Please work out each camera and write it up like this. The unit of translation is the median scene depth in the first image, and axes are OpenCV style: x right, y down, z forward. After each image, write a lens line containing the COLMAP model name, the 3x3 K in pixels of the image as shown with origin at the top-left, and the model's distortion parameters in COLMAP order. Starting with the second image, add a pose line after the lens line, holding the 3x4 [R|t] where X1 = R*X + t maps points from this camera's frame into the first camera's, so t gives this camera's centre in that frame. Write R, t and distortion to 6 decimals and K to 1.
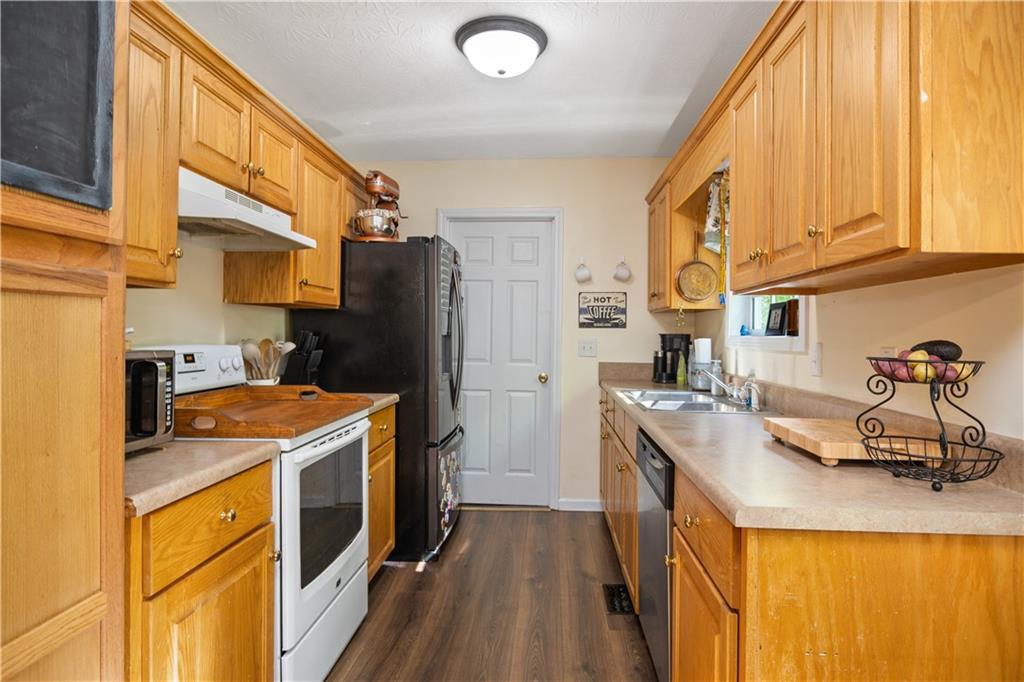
lens RADIAL K [[577.1, 0, 514.1], [0, 577.1, 324.2], [0, 0, 1]] dist [-0.023417, -0.000809]
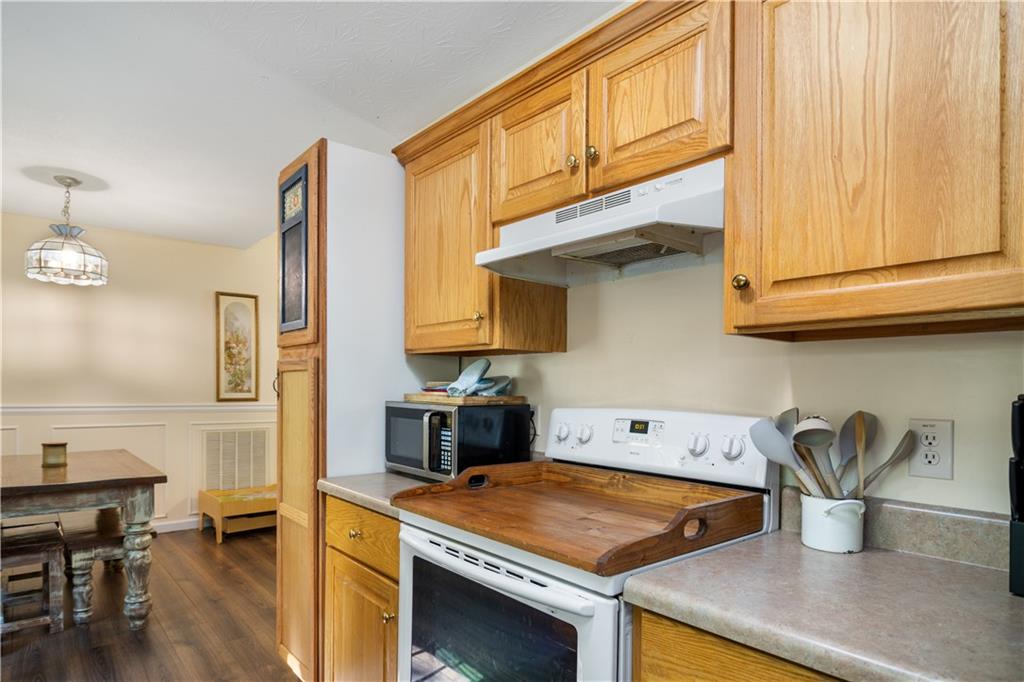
lens RADIAL K [[586.6, 0, 509.3], [0, 586.6, 393.1], [0, 0, 1]] dist [-0.001490, -0.002324]
pose [[-0.715661, -0.010517, -0.698368, 0.107557], [-0.007926, 0.999945, -0.006935, 0.021858], [0.698402, 0.000572, -0.715705, 1.473214]]
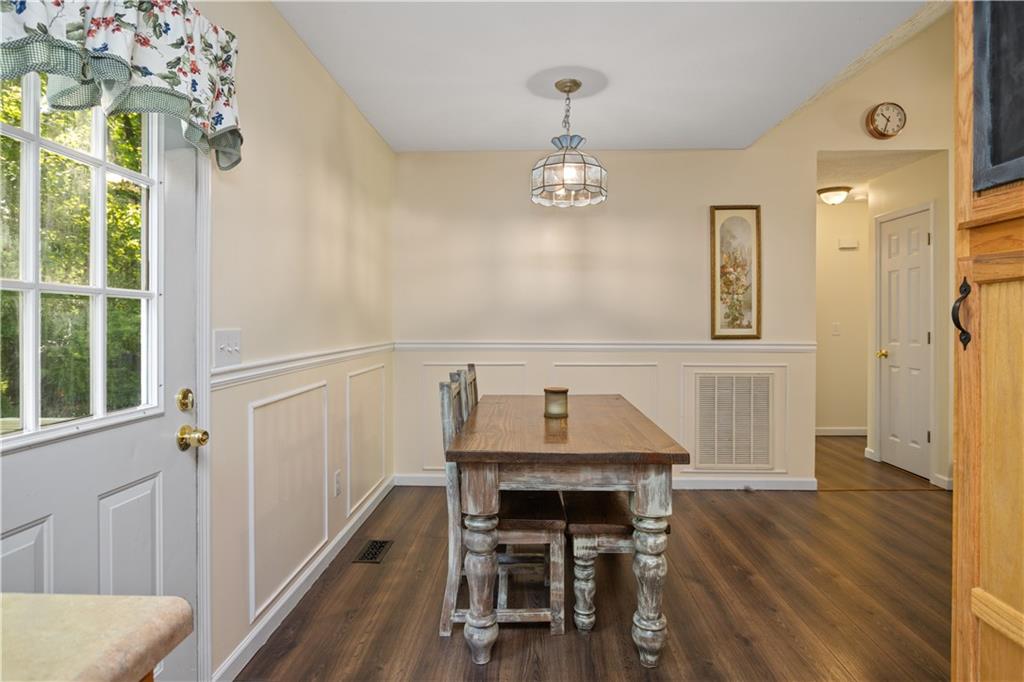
lens RADIAL K [[577.1, 0, 514.1], [0, 577.1, 324.2], [0, 0, 1]] dist [-0.023417, -0.000809]
pose [[-0.999005, -0.013035, -0.042653, 0.086122], [-0.012845, 0.999906, -0.004715, 0.020303], [0.042710, -0.004162, -0.999079, 1.276084]]
